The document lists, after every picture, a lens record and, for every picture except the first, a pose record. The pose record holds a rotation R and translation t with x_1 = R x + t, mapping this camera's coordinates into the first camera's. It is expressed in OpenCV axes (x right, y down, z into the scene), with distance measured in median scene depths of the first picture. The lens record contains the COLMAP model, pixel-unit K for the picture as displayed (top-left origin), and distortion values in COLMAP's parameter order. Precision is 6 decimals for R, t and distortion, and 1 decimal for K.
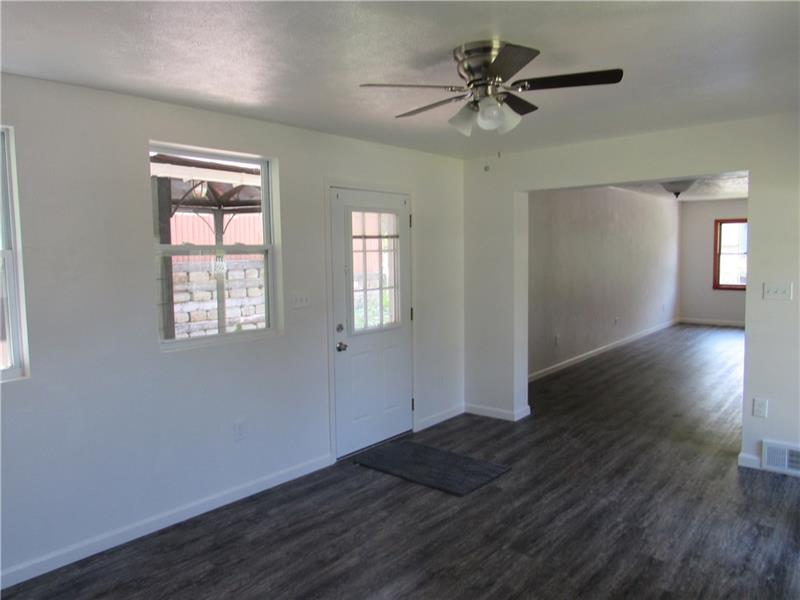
lens RADIAL K [[560.2, 0, 404.5], [0, 560.2, 301.9], [0, 0, 1]] dist [-0.046320, 0.026443]
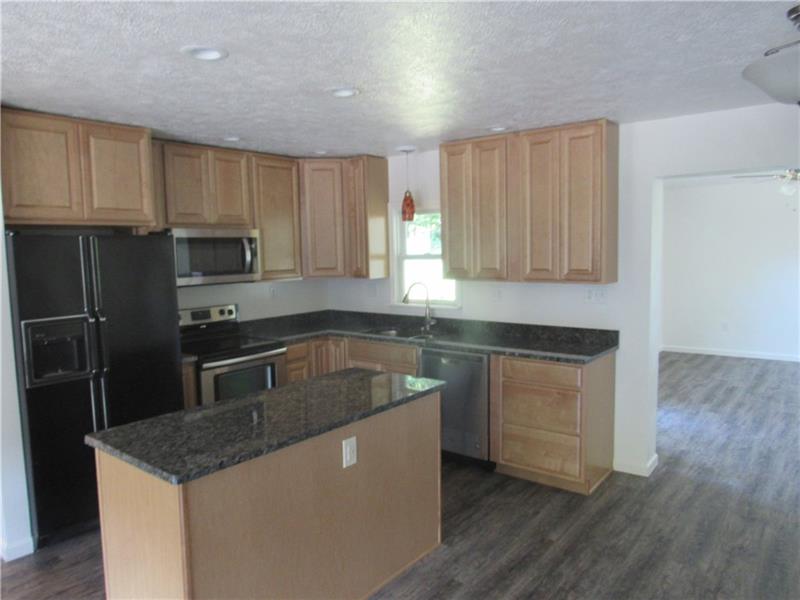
lens RADIAL K [[560.2, 0, 404.5], [0, 560.2, 301.9], [0, 0, 1]] dist [-0.046320, 0.026443]
pose [[-0.999079, 0.036189, -0.023045, 0.447602], [0.031448, 0.983091, 0.180397, -0.082550], [0.029184, 0.179506, -0.983324, 0.802231]]
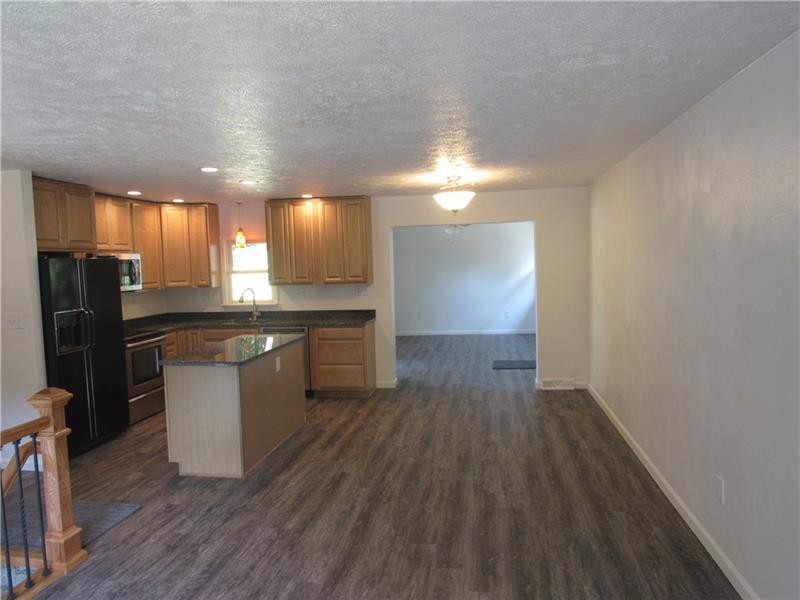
lens RADIAL K [[560.2, 0, 404.5], [0, 560.2, 301.9], [0, 0, 1]] dist [-0.046320, 0.026443]
pose [[-0.850252, 0.075656, -0.520911, 0.636827], [-0.004545, 0.988525, 0.150990, -0.106517], [0.526356, 0.130747, -0.840151, 1.056121]]
